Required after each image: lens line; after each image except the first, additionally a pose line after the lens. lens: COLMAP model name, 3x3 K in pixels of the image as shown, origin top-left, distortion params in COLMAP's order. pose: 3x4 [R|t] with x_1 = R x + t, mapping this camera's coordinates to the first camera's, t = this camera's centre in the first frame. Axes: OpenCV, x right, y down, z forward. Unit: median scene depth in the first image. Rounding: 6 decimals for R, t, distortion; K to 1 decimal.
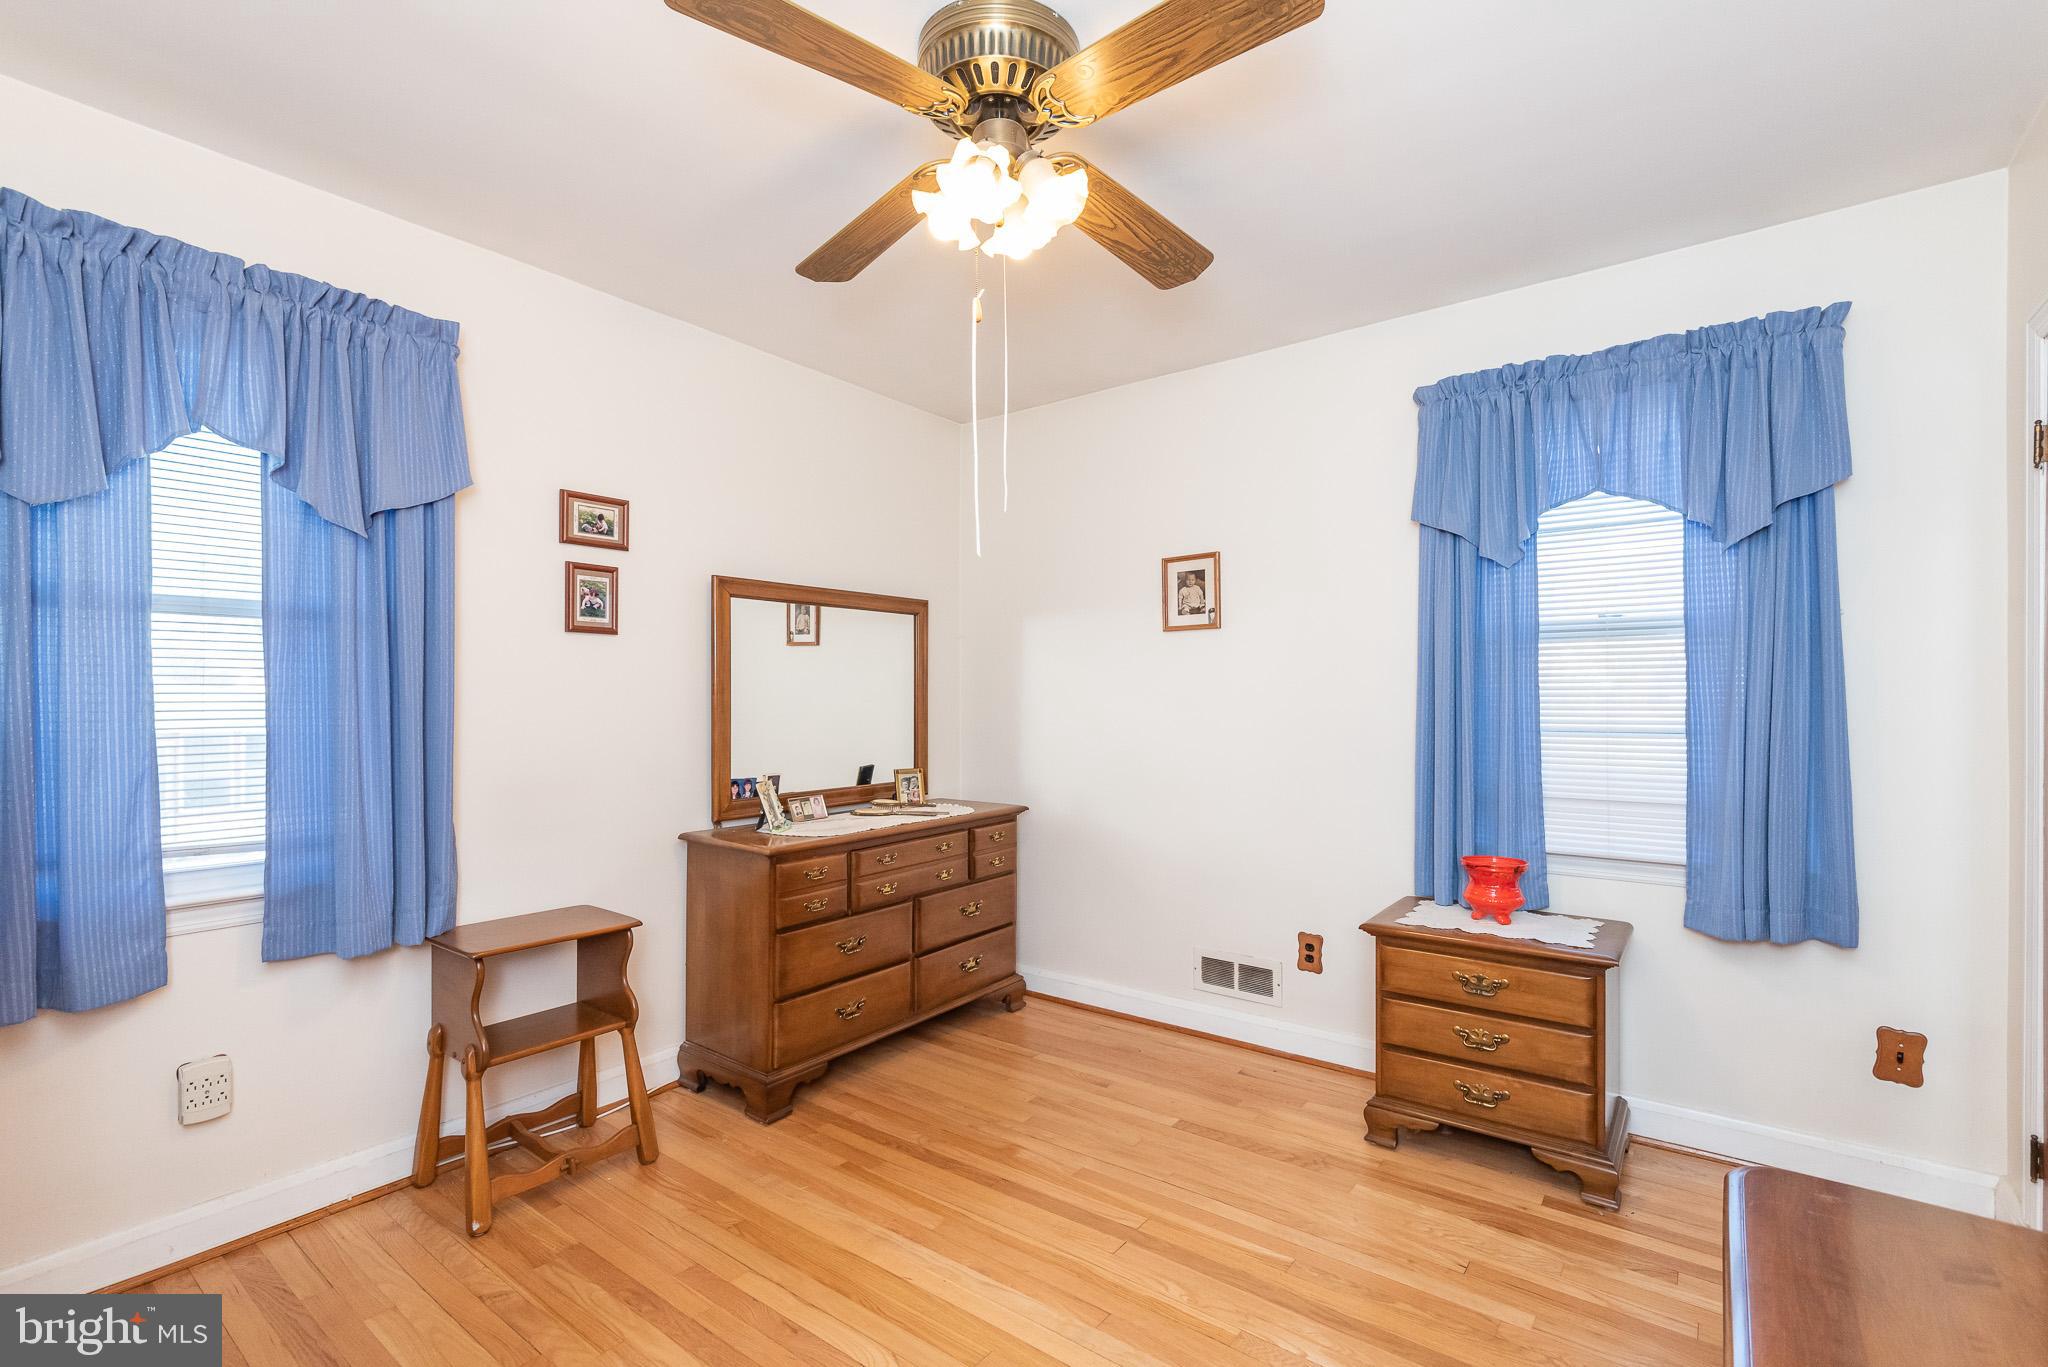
lens RADIAL K [[898.5, 0, 1030.6], [0, 898.5, 697.5], [0, 0, 1]] dist [-0.003738, 0.000699]
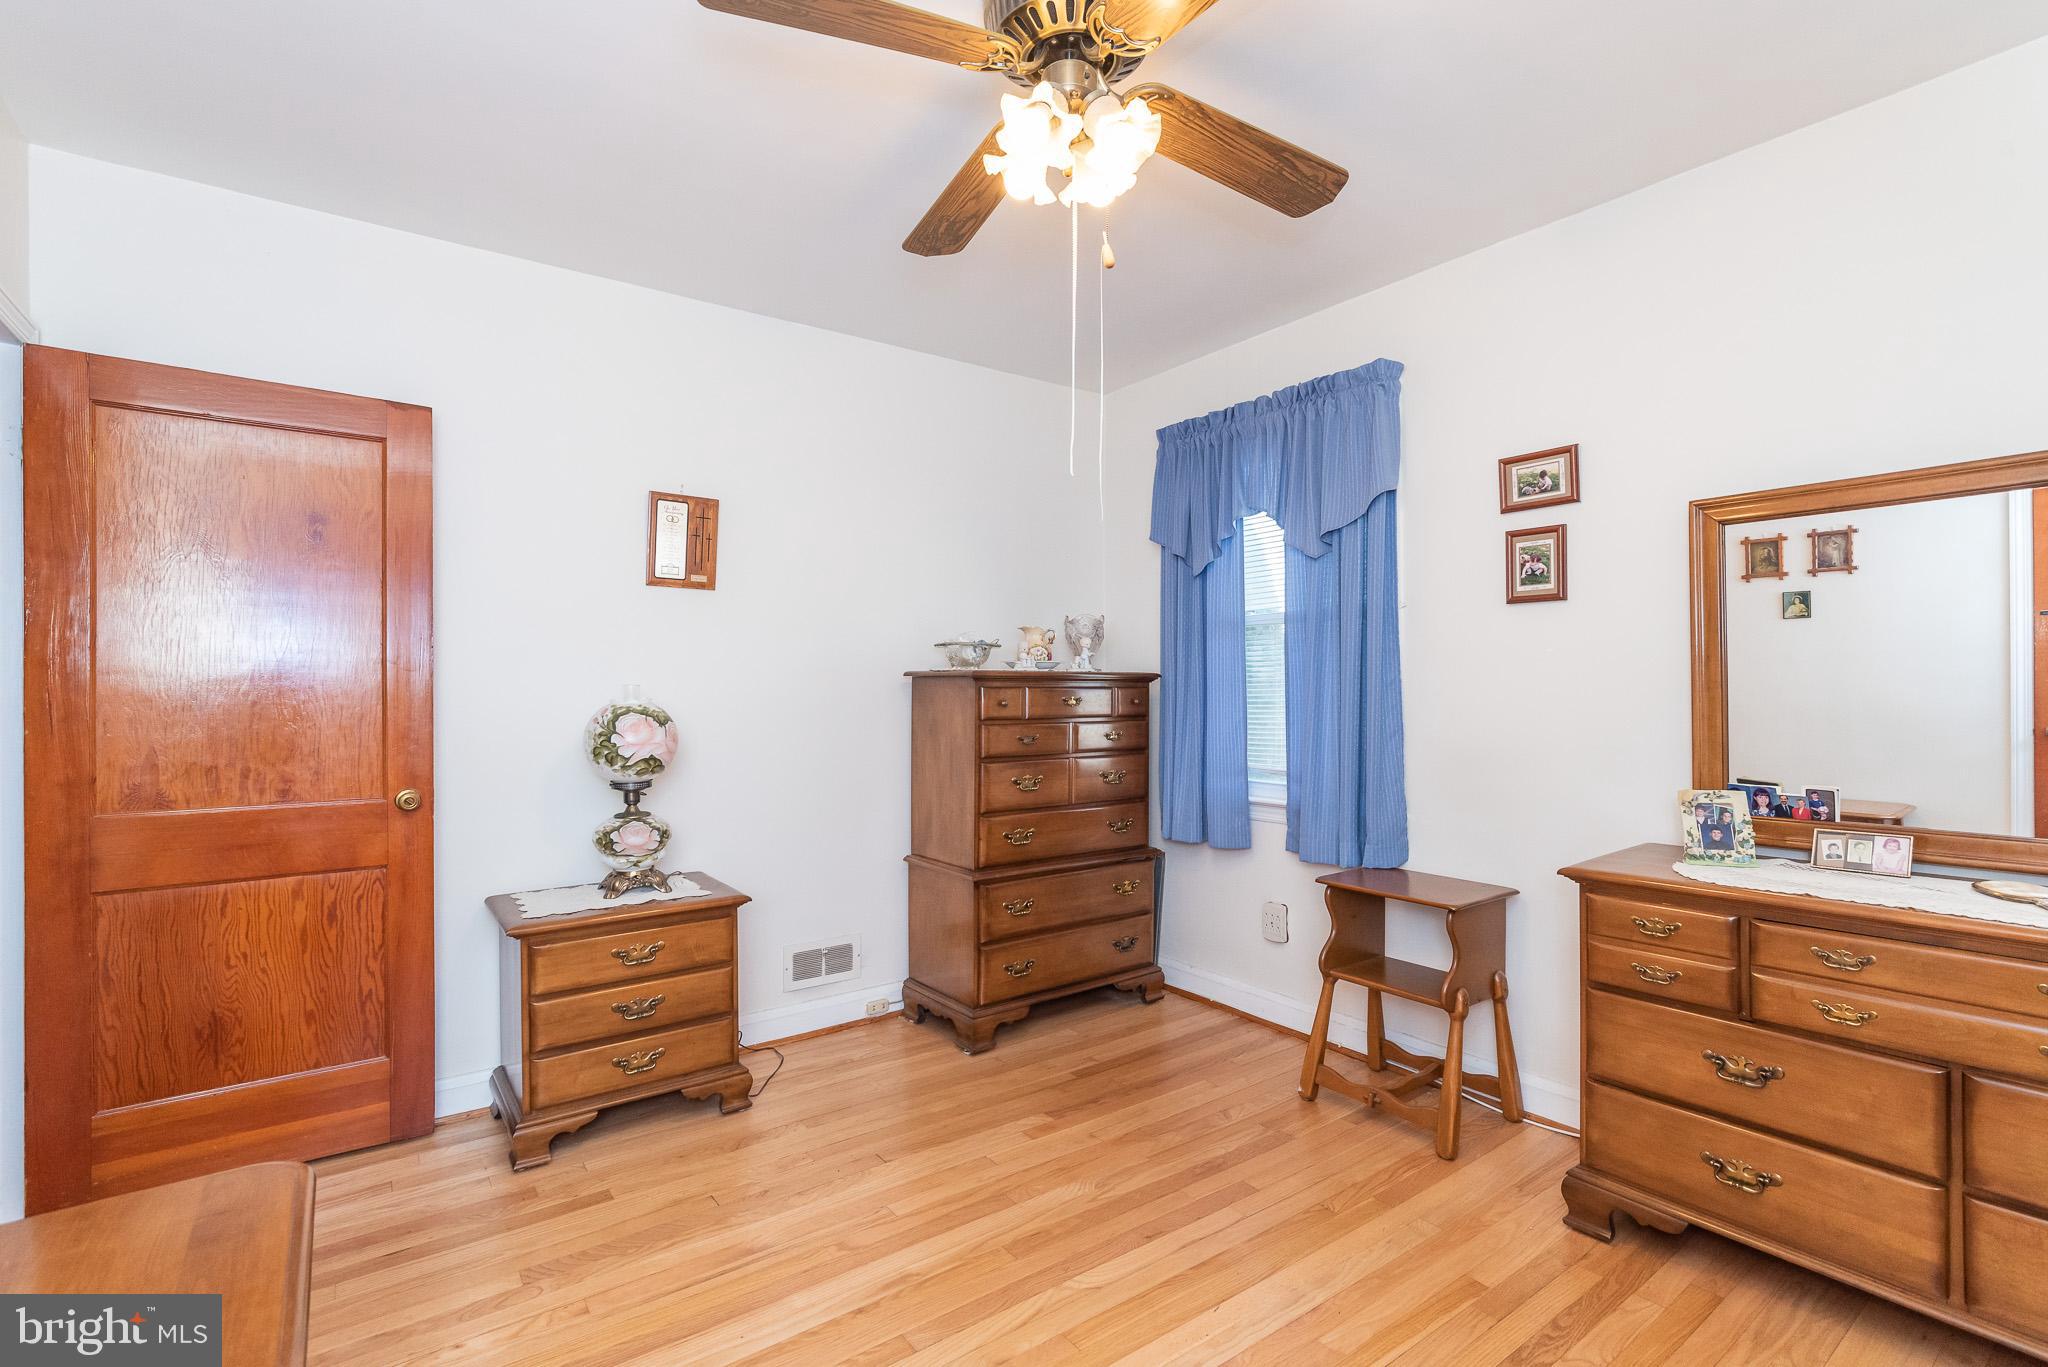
lens RADIAL K [[905.1, 0, 1014.4], [0, 905.1, 683.7], [0, 0, 1]] dist [-0.013896, 0.002819]
pose [[-0.269631, -0.000022, -0.962964, 0.554258], [0.008886, 0.999957, -0.002511, 0.010302], [0.962923, -0.009233, -0.269619, 0.733713]]
